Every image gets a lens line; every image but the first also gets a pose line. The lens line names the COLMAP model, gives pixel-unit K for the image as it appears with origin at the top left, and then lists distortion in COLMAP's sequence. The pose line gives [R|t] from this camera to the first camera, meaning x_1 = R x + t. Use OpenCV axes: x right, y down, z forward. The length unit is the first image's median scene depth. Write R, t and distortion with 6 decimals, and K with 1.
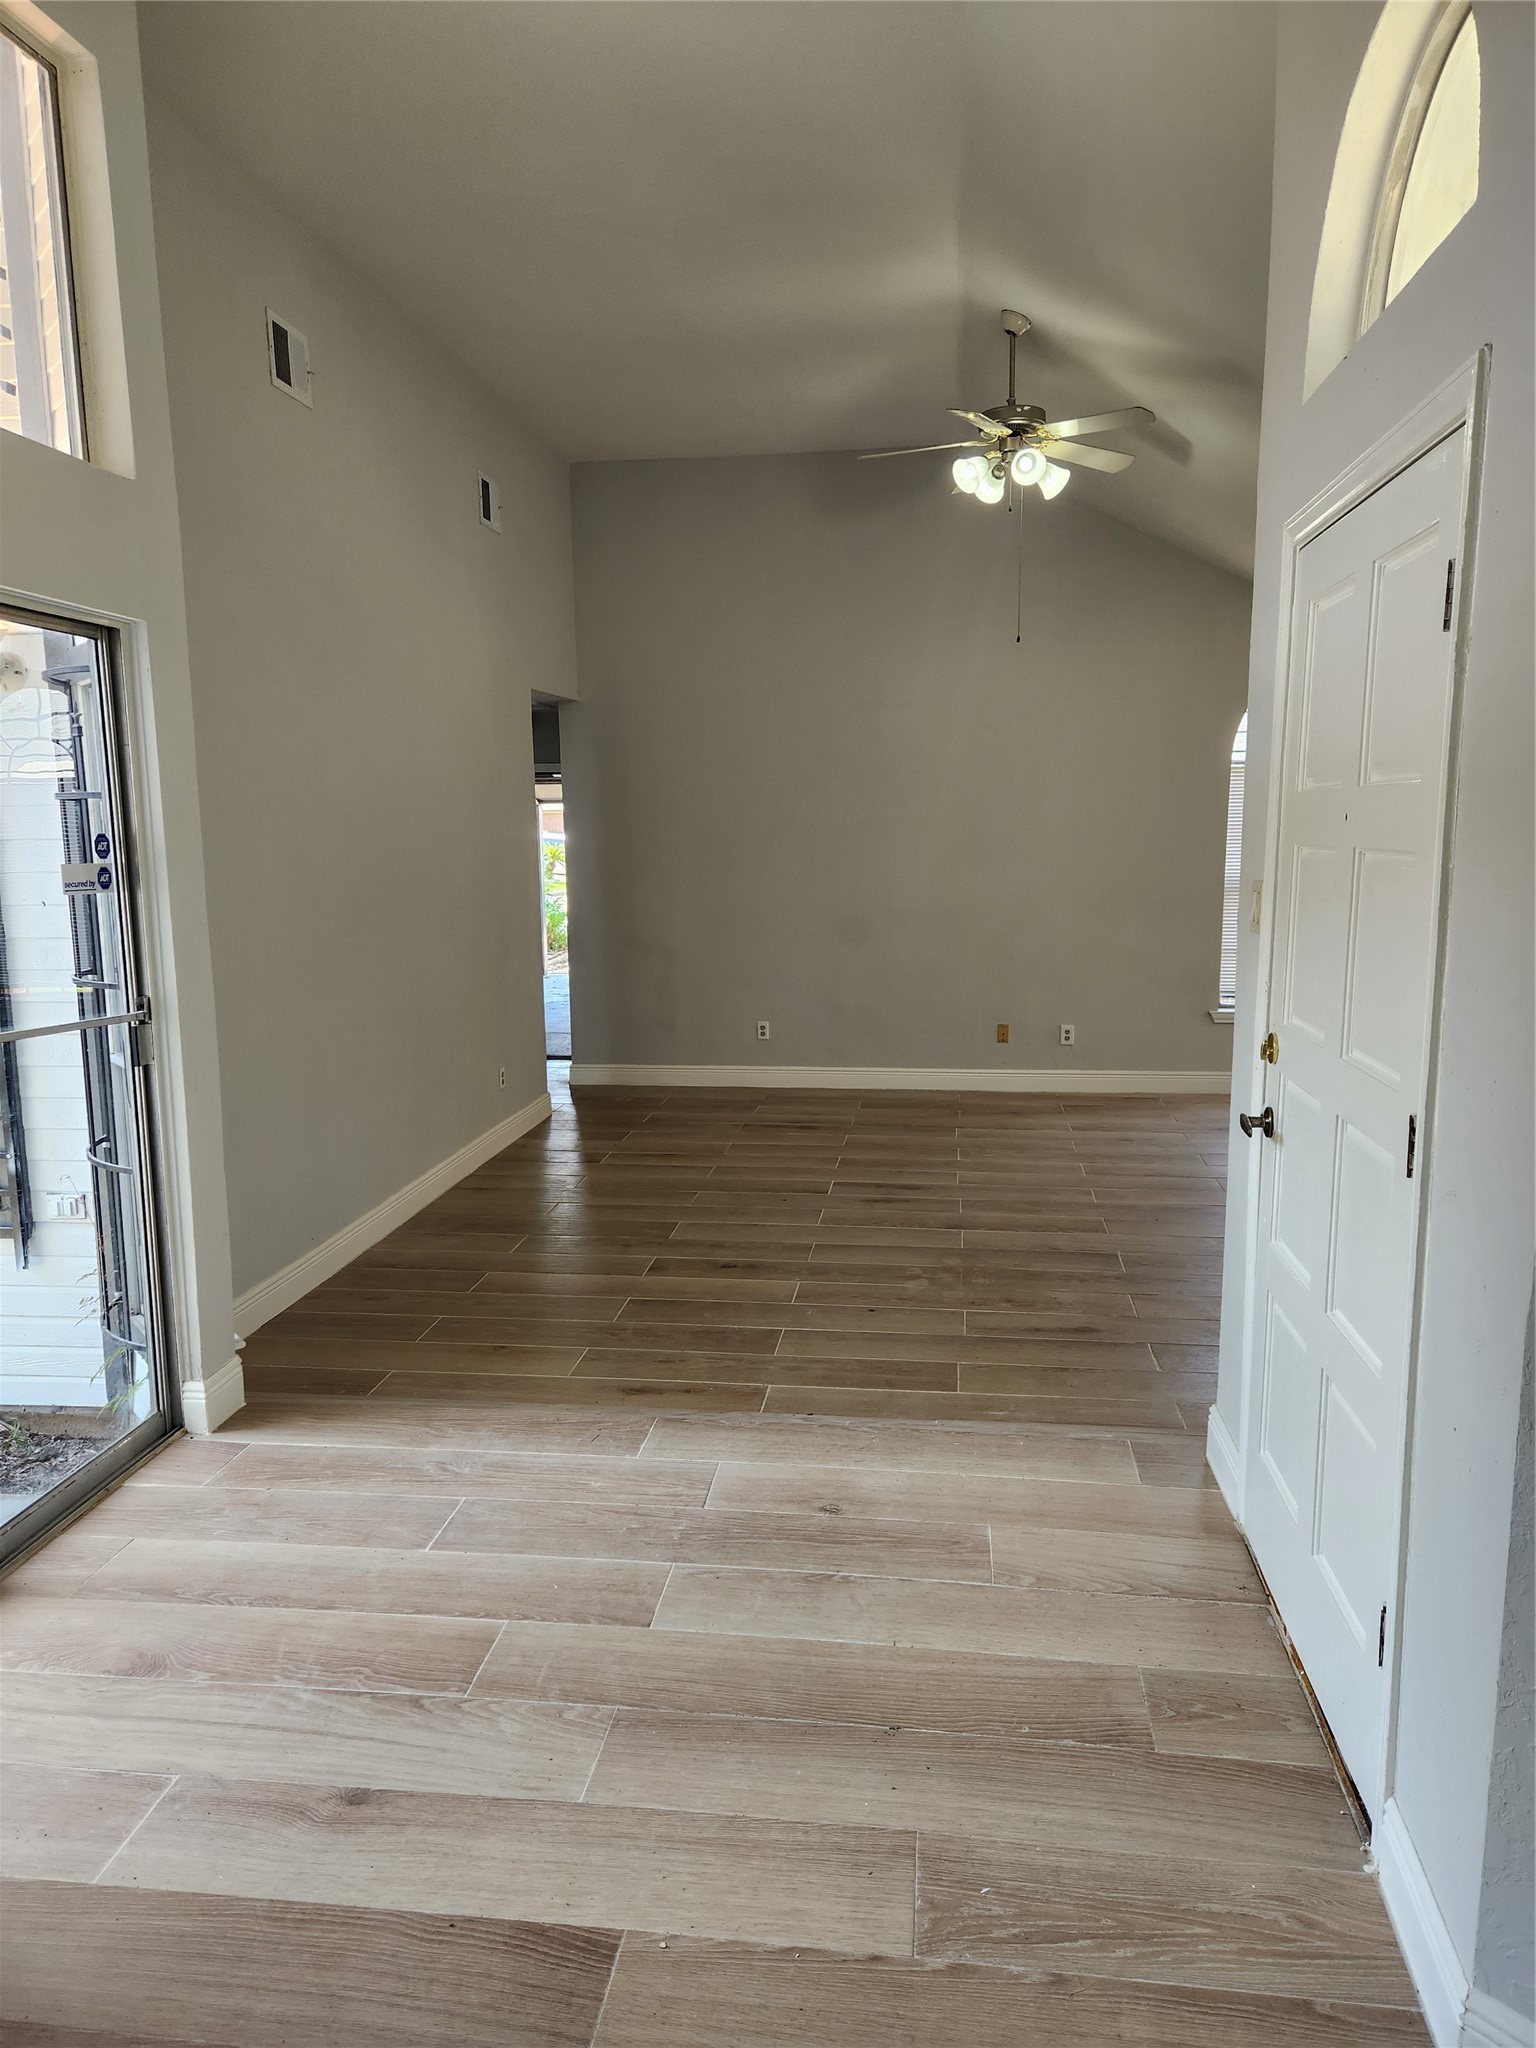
lens RADIAL K [[1352.0, 0, 768.0], [0, 1352.0, 1024.0], [0, 0, 1]] dist [0.065444, -0.084590]
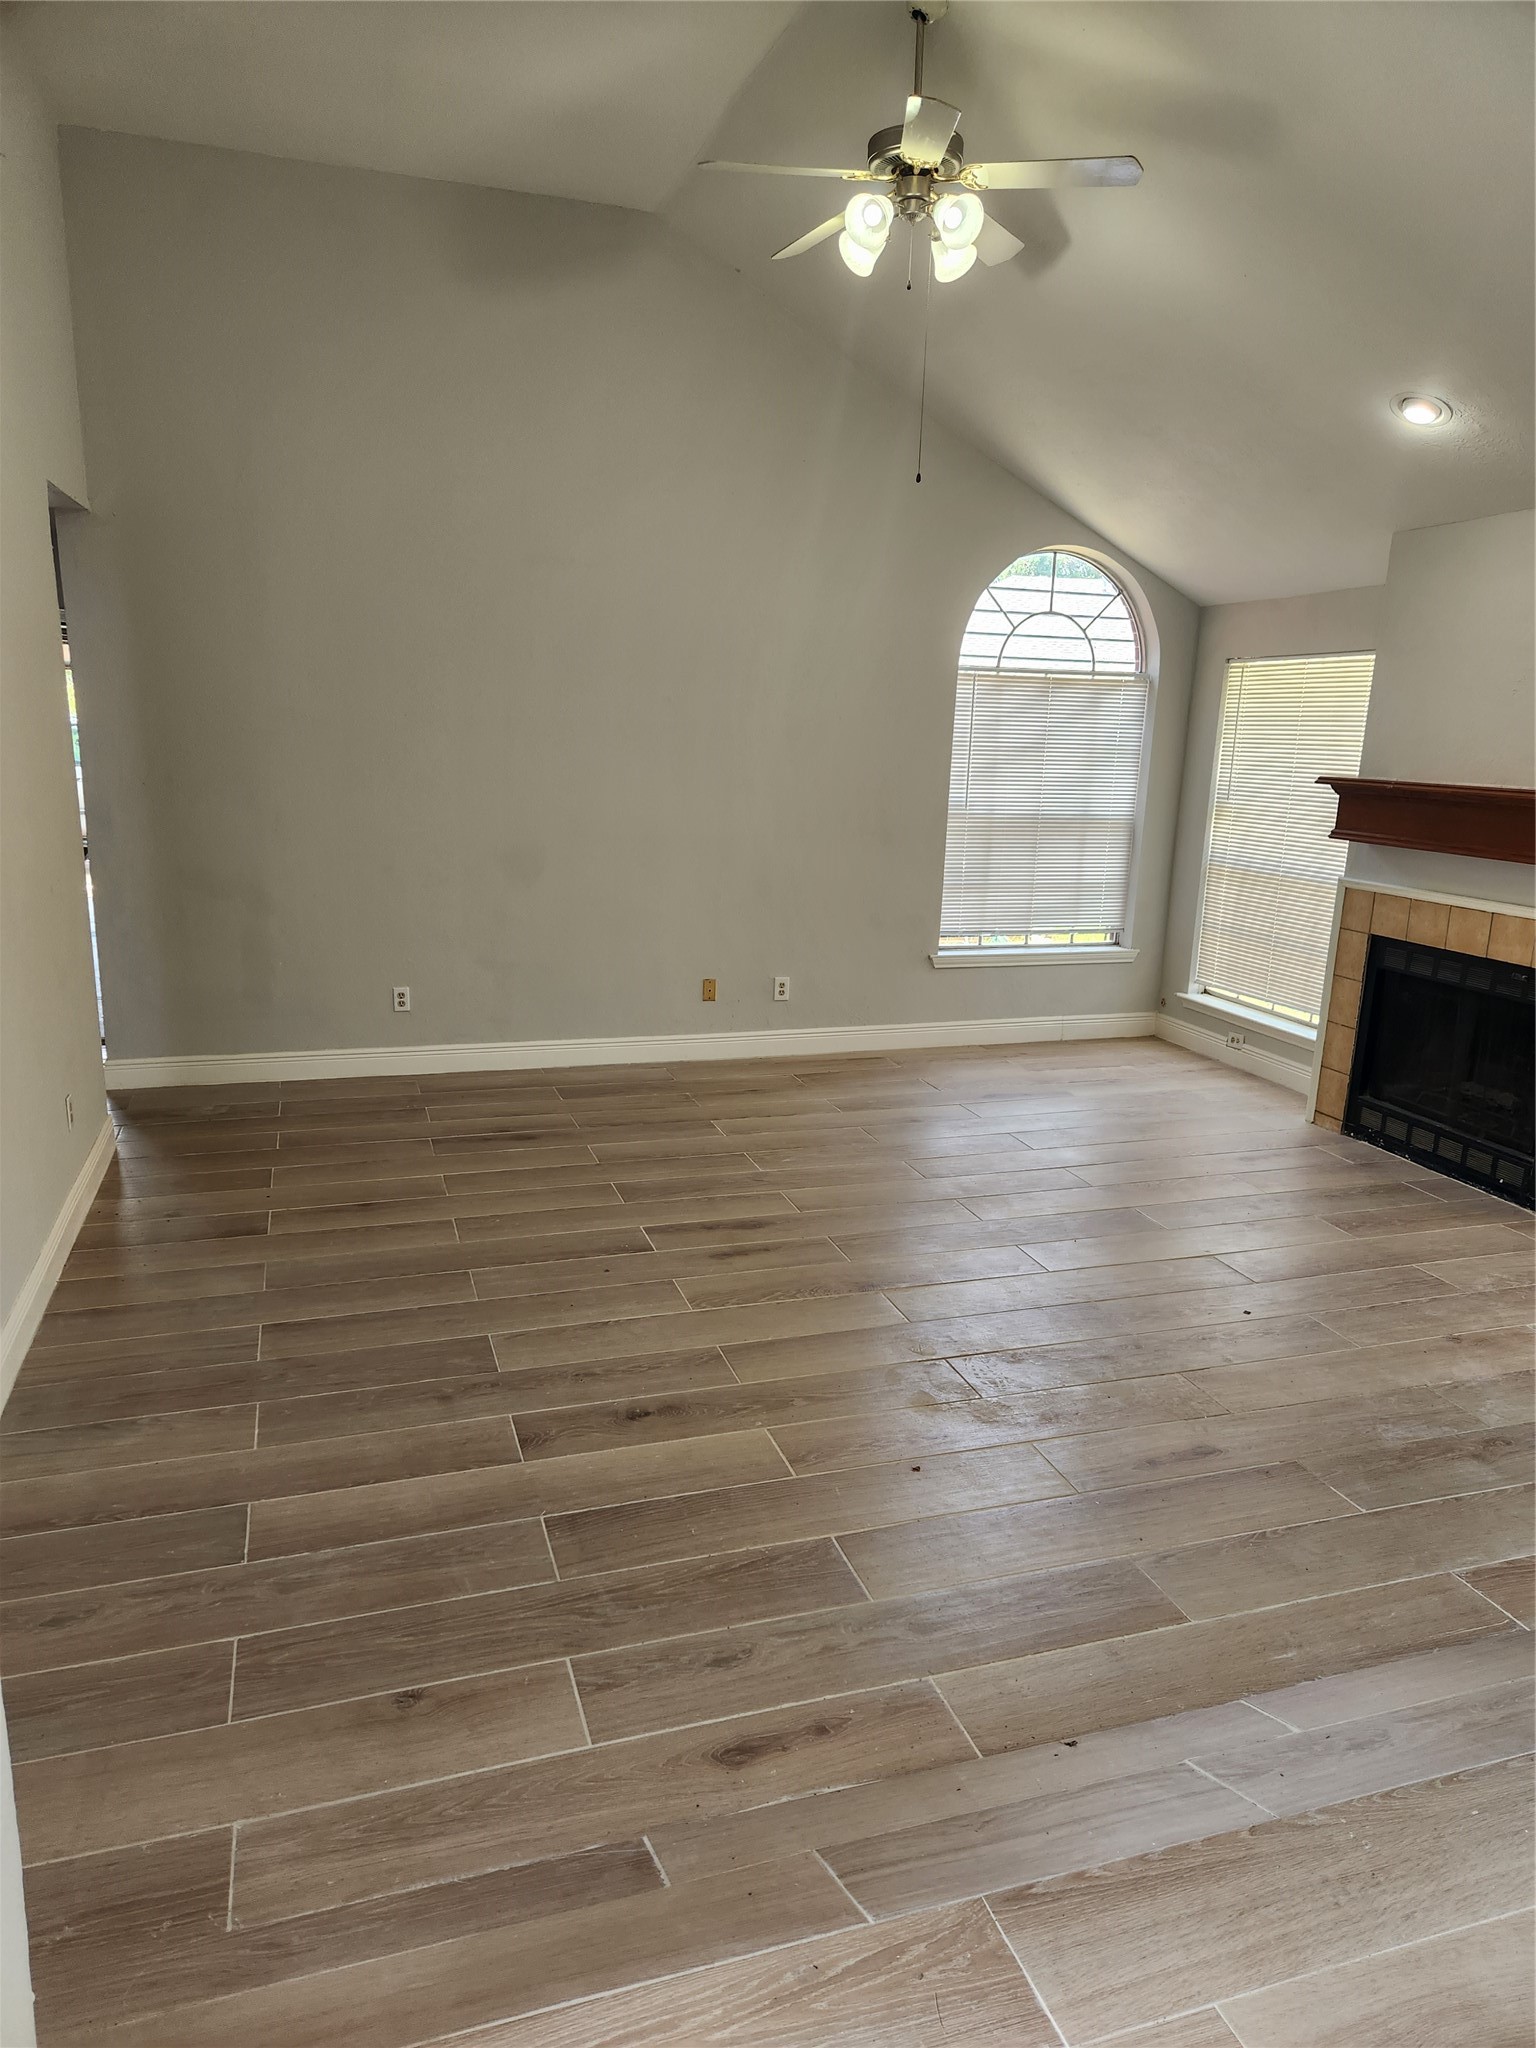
lens RADIAL K [[1352.9, 0, 764.5], [0, 1352.9, 1044.1], [0, 0, 1]] dist [0.066840, -0.085547]
pose [[0.901442, -0.064750, 0.428031, -0.198124], [0.027111, 0.995254, 0.093461, -0.047871], [-0.432051, -0.072645, 0.898919, 0.324389]]
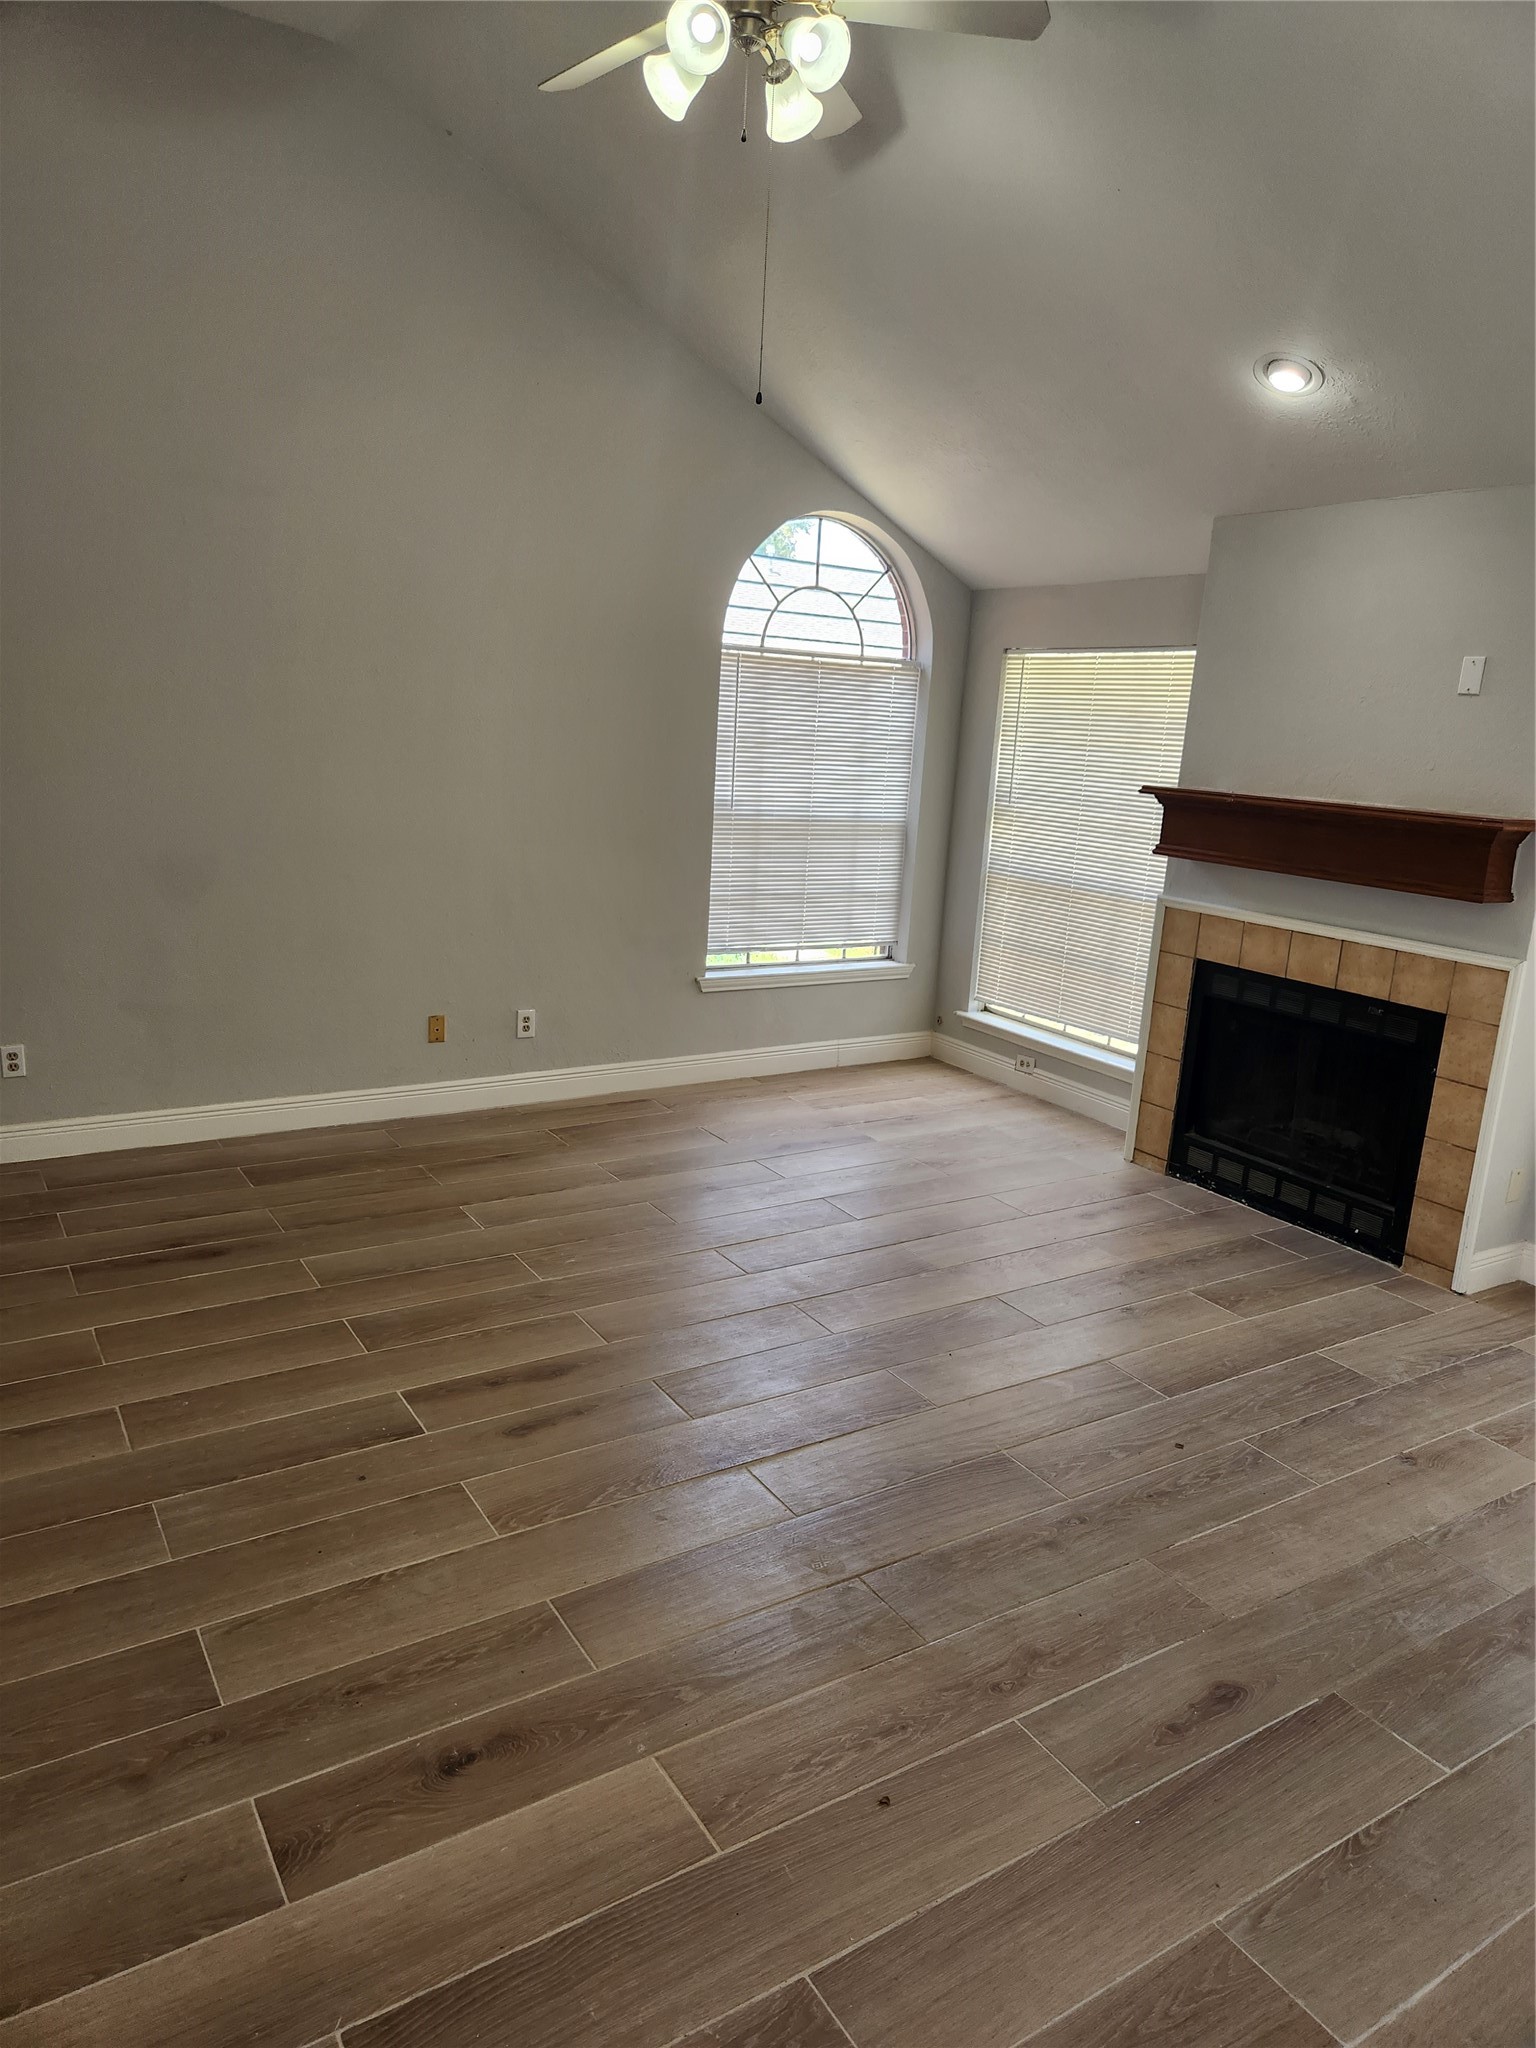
lens RADIAL K [[1359.4, 0, 784.2], [0, 1359.4, 1031.4], [0, 0, 1]] dist [0.069471, -0.068789]
pose [[0.759332, -0.096077, 0.643571, -0.171815], [0.032231, 0.993379, 0.110271, -0.080241], [-0.649904, -0.062989, 0.757401, 0.500323]]
